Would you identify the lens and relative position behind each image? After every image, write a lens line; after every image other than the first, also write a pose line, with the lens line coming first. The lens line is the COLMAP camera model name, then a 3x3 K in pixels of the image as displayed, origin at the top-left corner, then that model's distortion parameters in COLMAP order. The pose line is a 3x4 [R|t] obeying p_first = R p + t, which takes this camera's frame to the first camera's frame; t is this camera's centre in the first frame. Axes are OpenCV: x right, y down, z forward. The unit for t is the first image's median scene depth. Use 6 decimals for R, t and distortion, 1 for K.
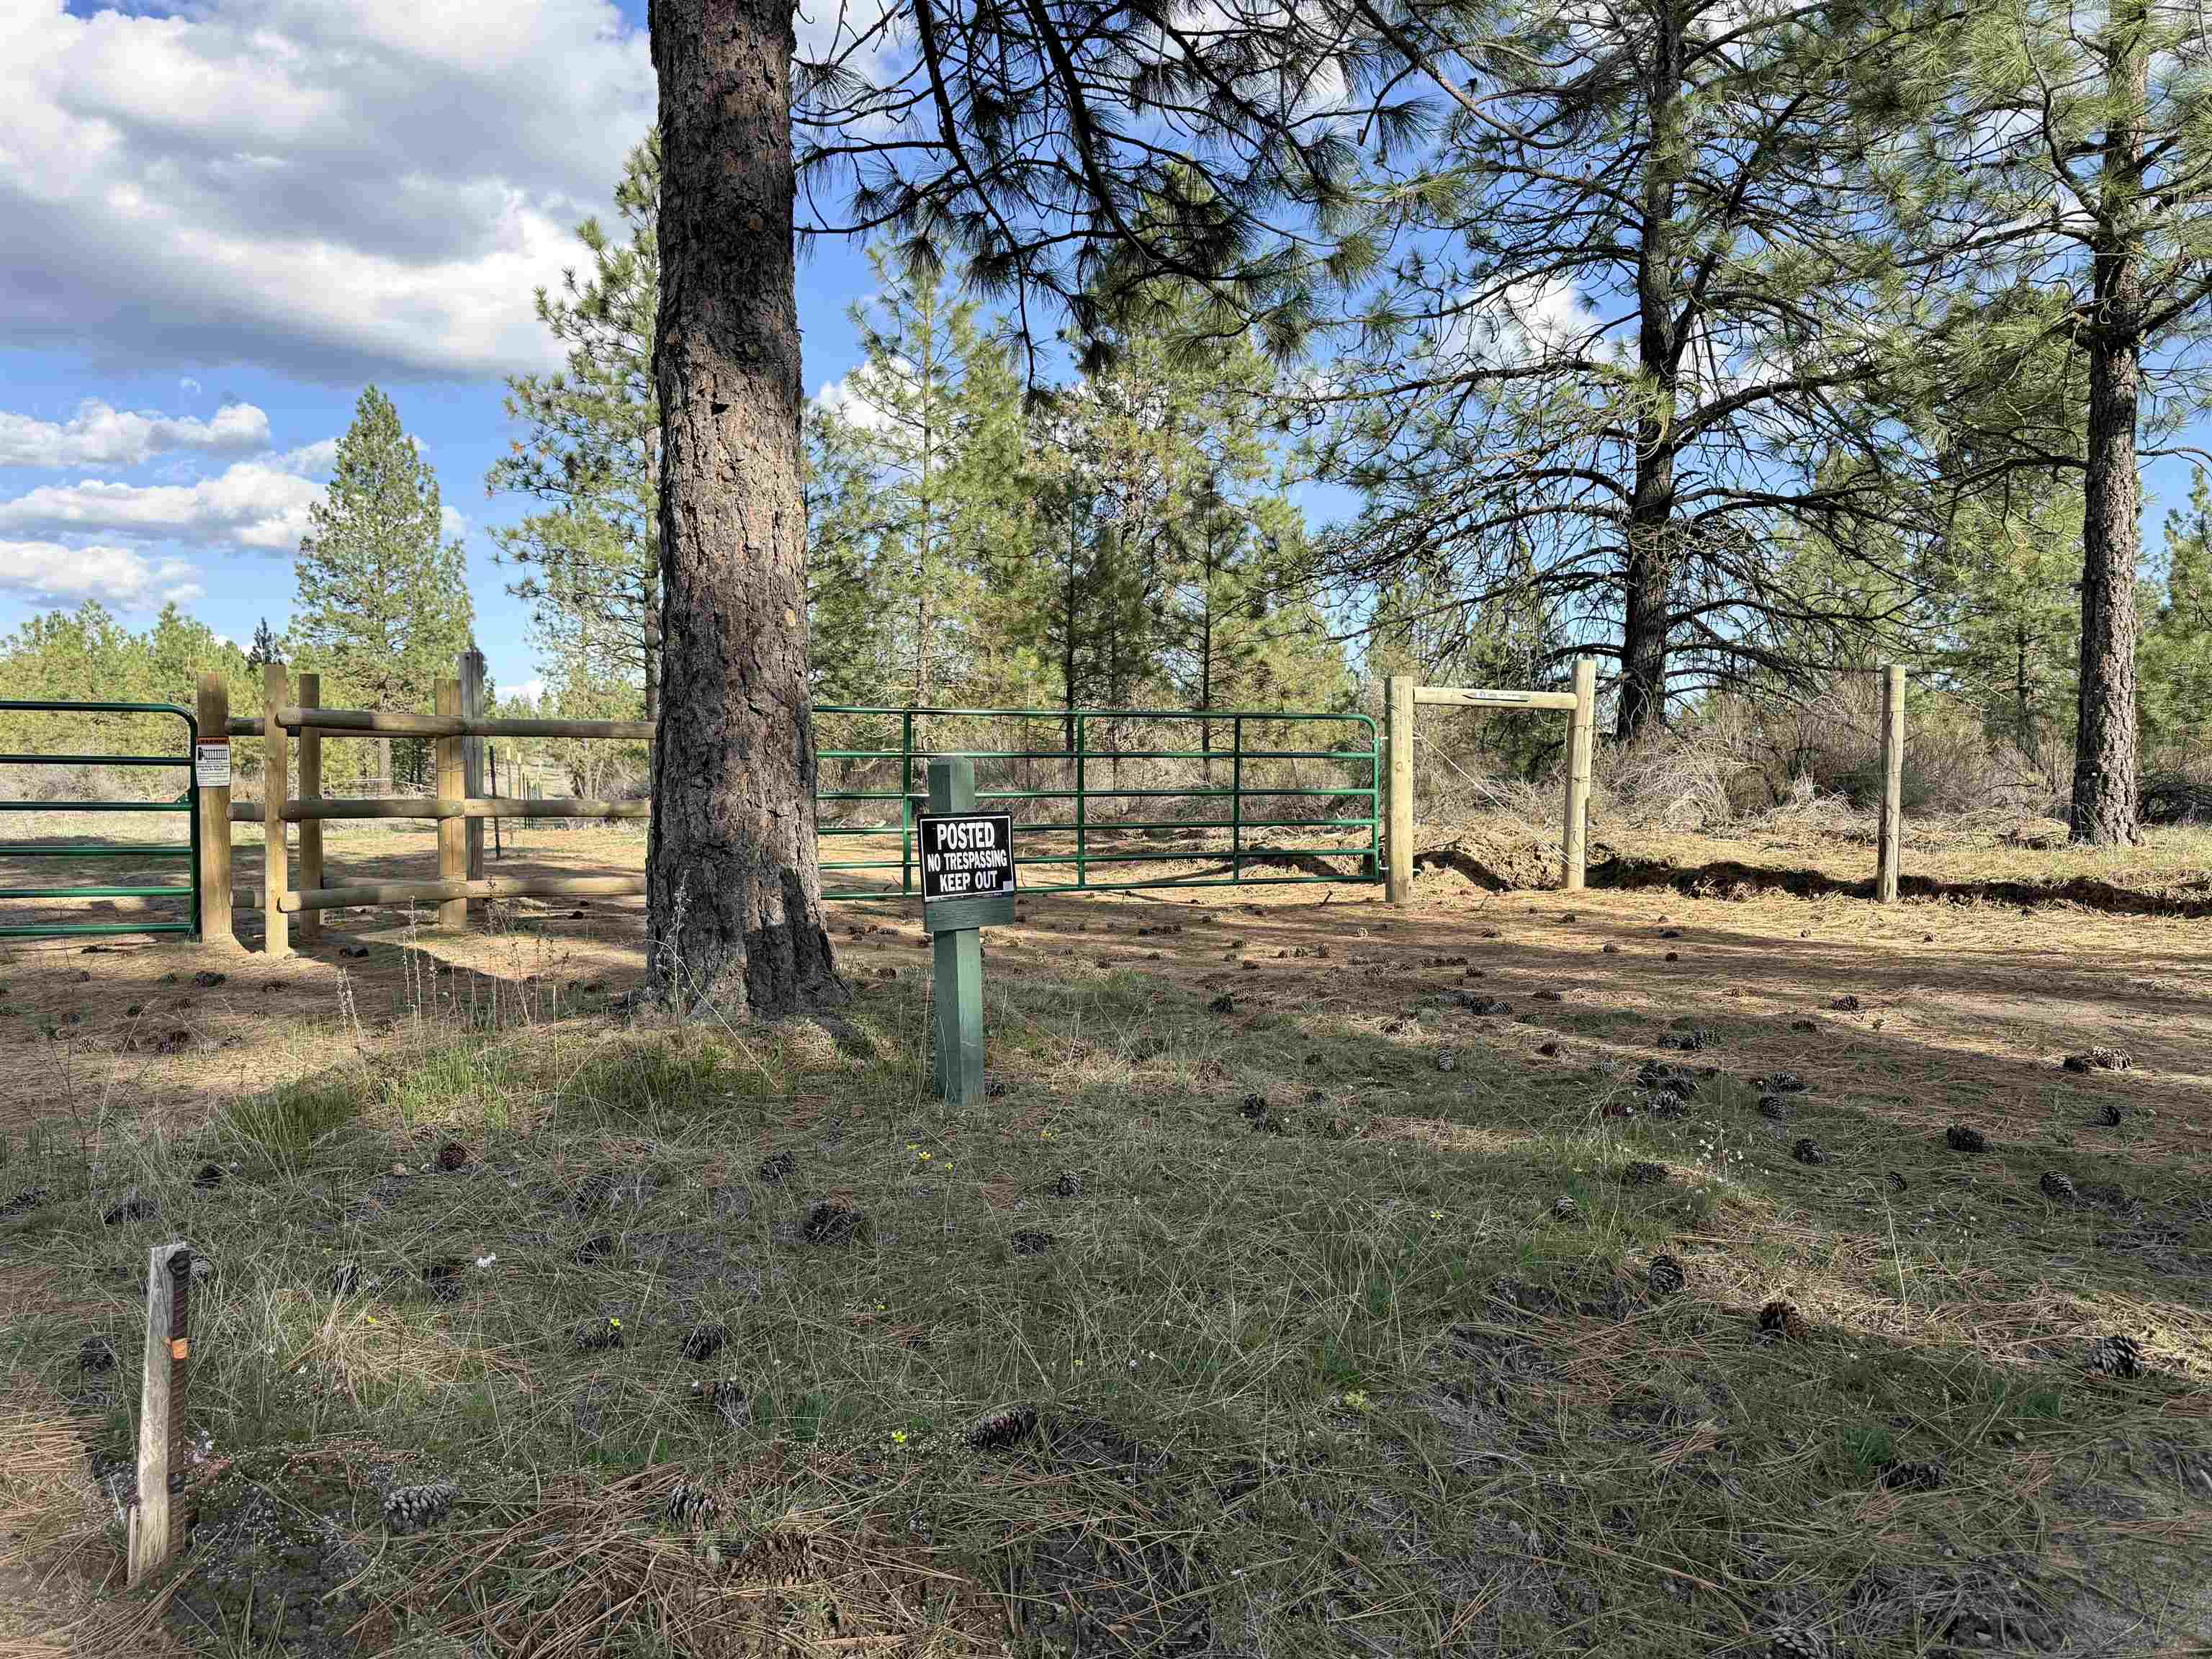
lens RADIAL K [[1542.4, 0, 1103.3], [0, 1542.4, 828.9], [0, 0, 1]] dist [0.104190, -0.171493]
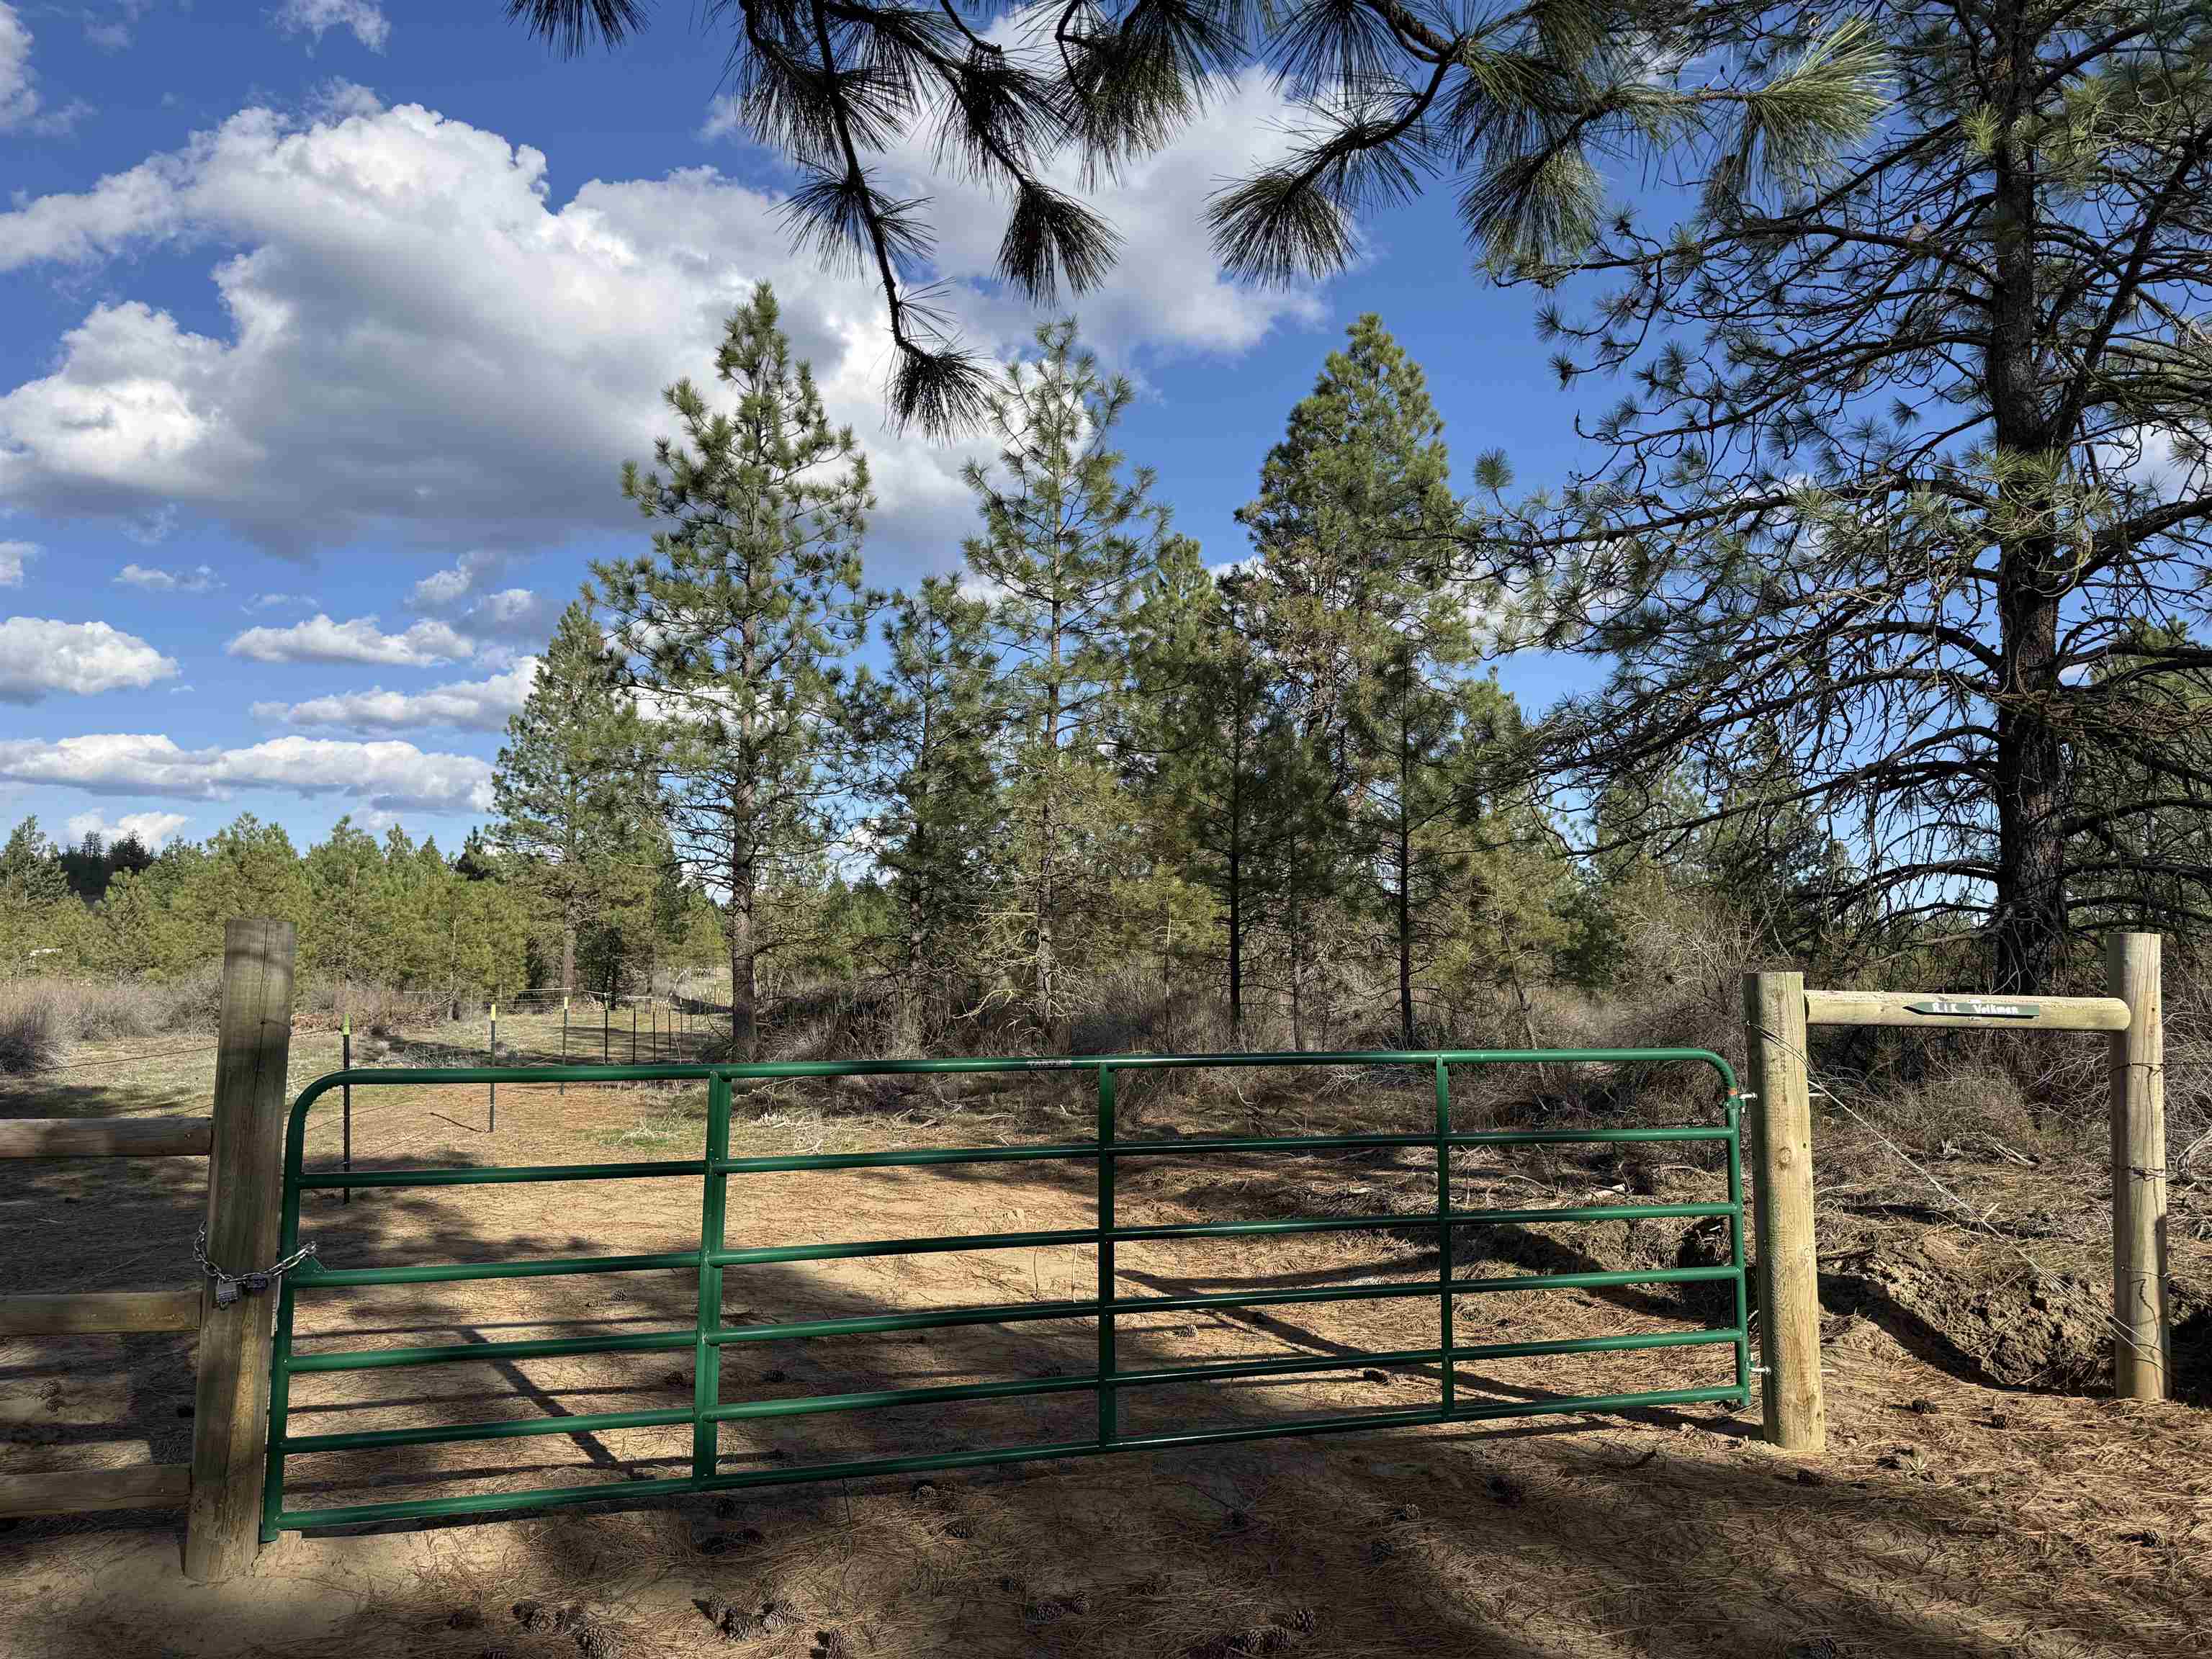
lens RADIAL K [[1542.4, 0, 1103.3], [0, 1542.4, 828.9], [0, 0, 1]] dist [0.104190, -0.171493]
pose [[0.991352, -0.010214, -0.130834, 0.020837], [-0.006234, 0.992176, -0.124689, -0.038471], [0.131084, 0.124427, 0.983532, 0.226347]]
